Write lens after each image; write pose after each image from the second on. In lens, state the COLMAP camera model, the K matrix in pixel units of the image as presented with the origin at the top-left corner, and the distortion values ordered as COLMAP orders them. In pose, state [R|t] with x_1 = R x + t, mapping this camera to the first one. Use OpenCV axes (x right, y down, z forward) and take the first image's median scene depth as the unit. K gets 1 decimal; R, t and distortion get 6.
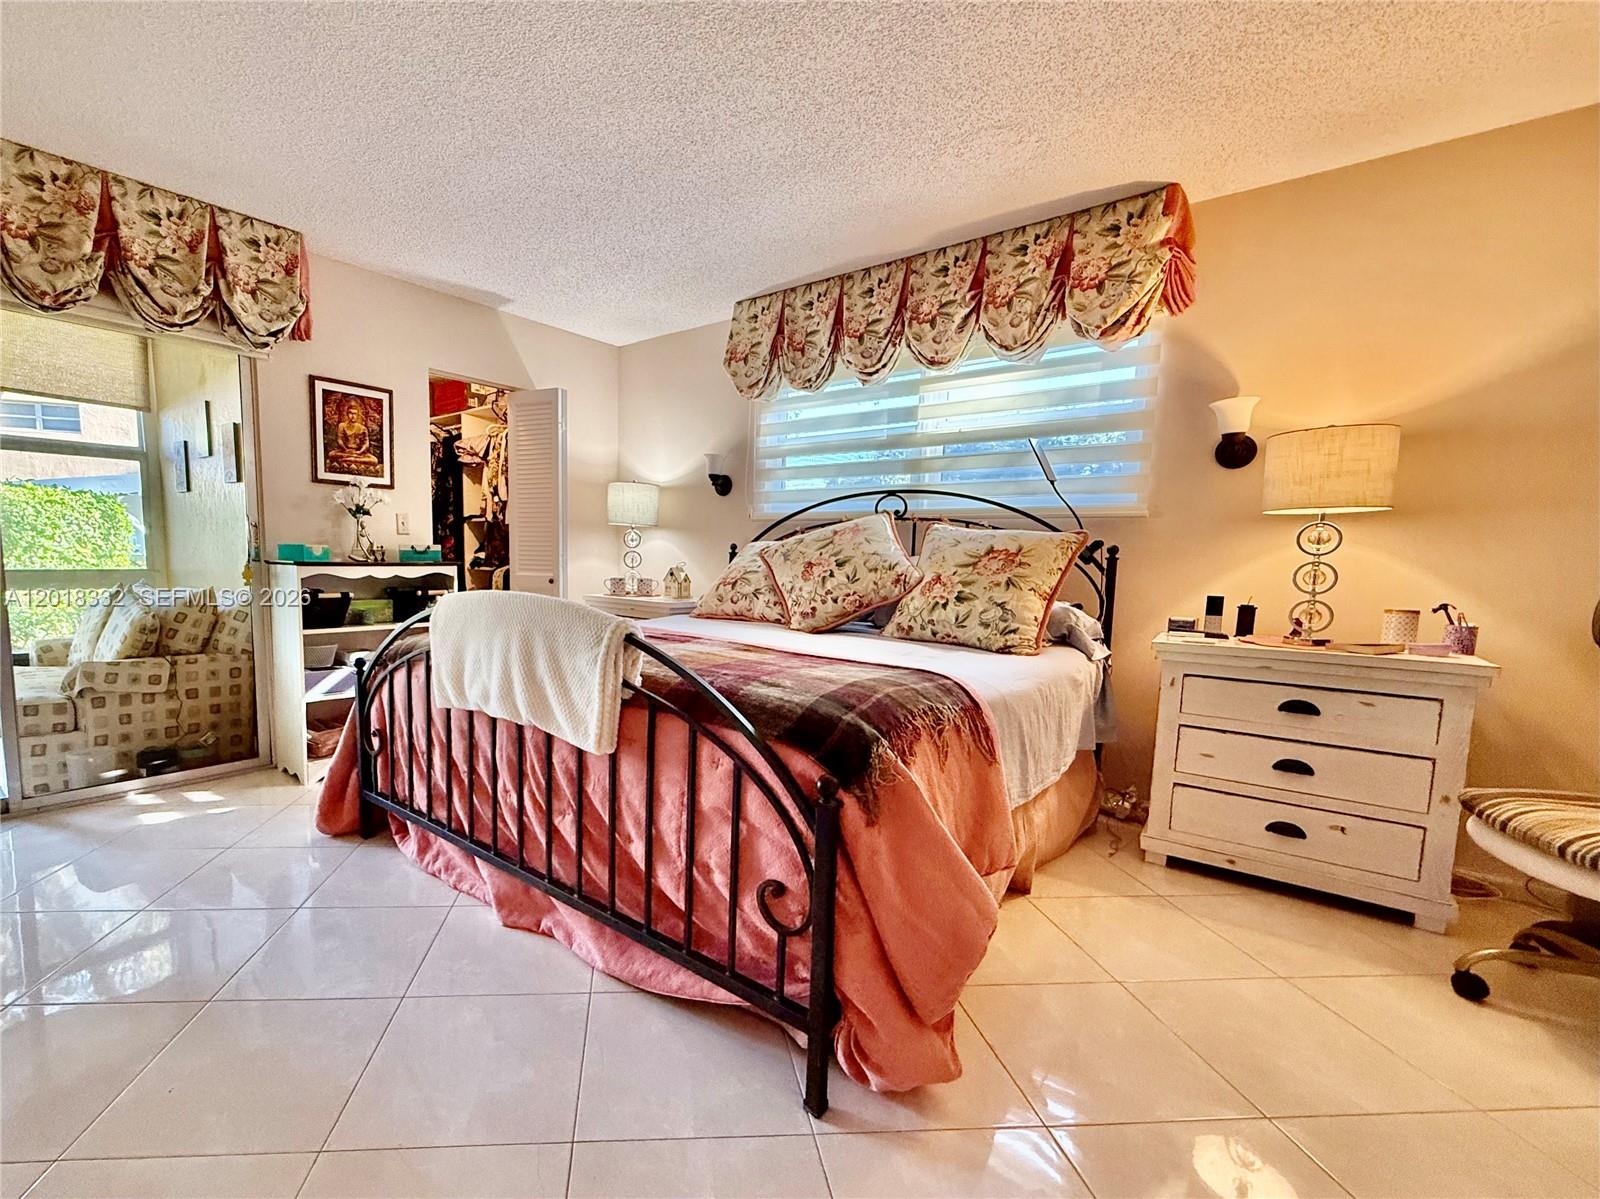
lens RADIAL K [[676.7, 0, 797.4], [0, 676.7, 627.3], [0, 0, 1]] dist [0.000842, -0.000026]
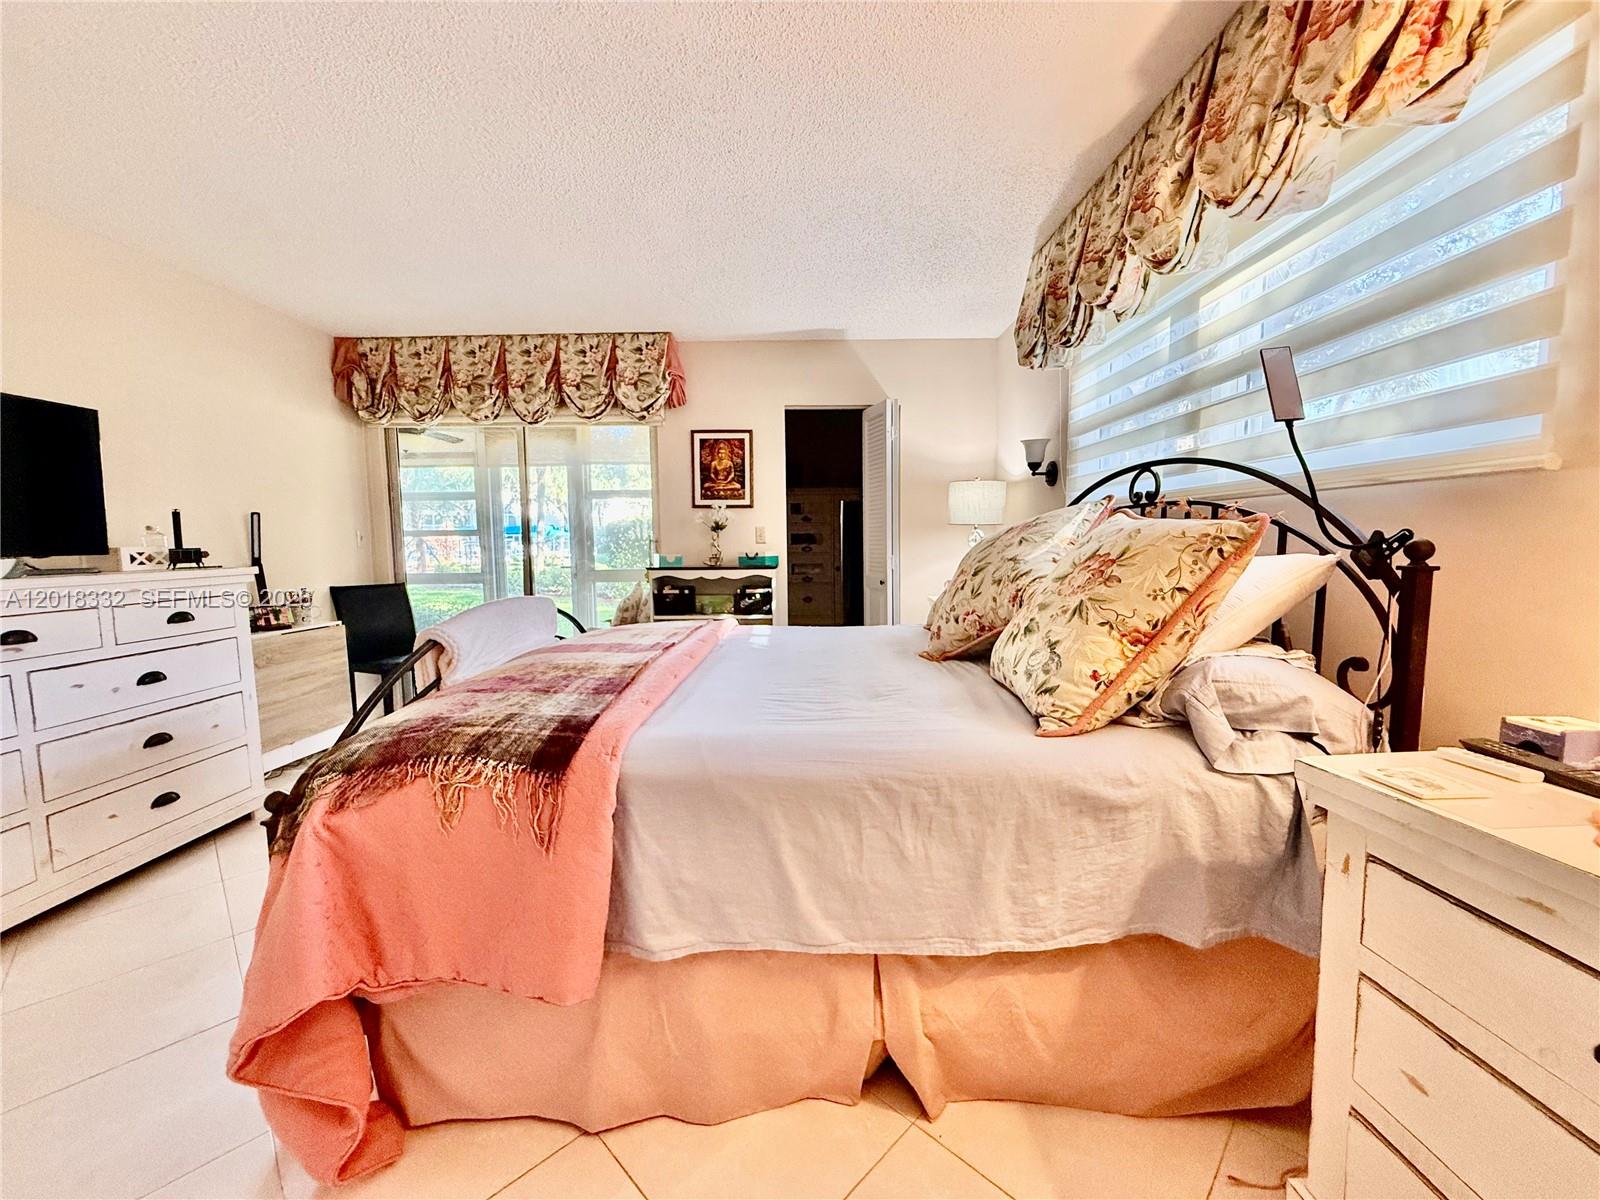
lens RADIAL K [[663.3, 0, 800.0], [0, 663.3, 600.0], [0, 0, 1]] dist [0.000674, 0.000104]
pose [[0.633673, 0.041747, -0.772474, 0.487544], [-0.065208, 0.997872, 0.000438, -0.046529], [0.770848, 0.050094, 0.635047, 0.346220]]
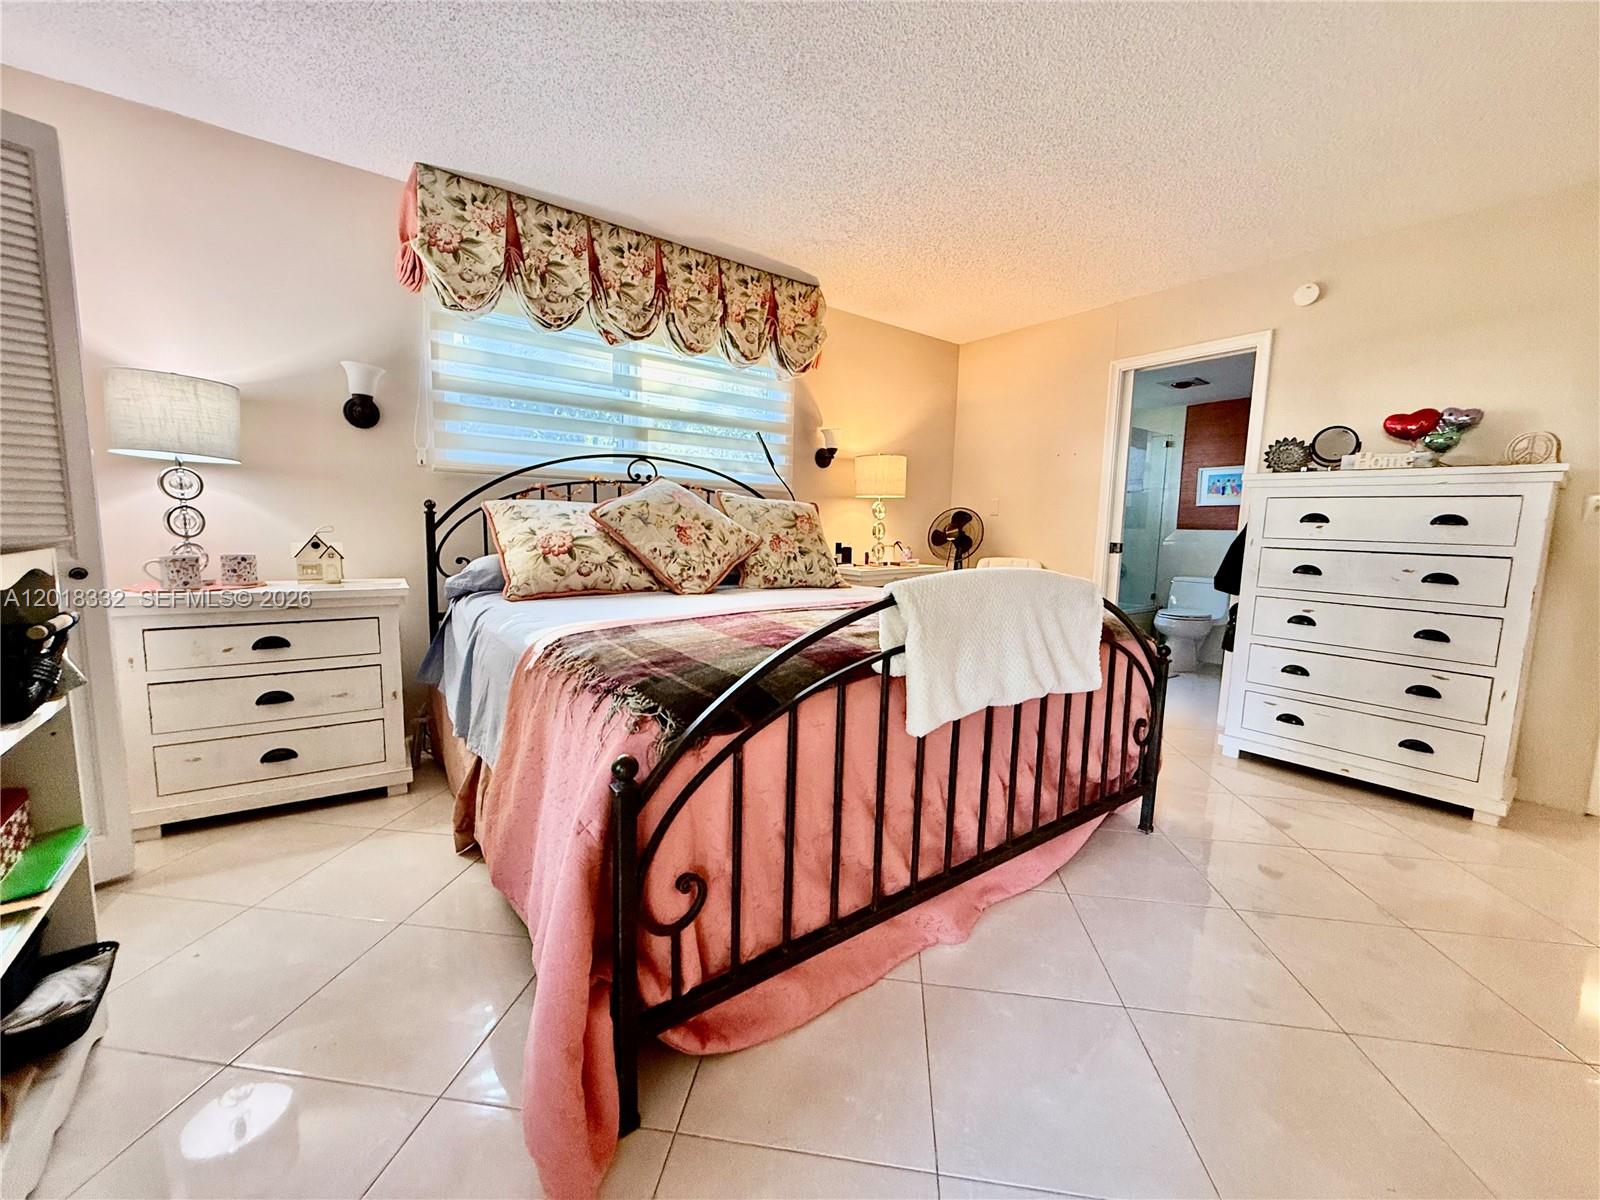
lens RADIAL K [[635.8, 0, 795.7], [0, 635.8, 598.4], [0, 0, 1]] dist [-0.000187, 0.000149]
pose [[0.290506, -0.120031, 0.949315, -0.824043], [0.088213, 0.991236, 0.098337, -0.065869], [-0.952798, 0.055174, 0.298549, 0.546469]]
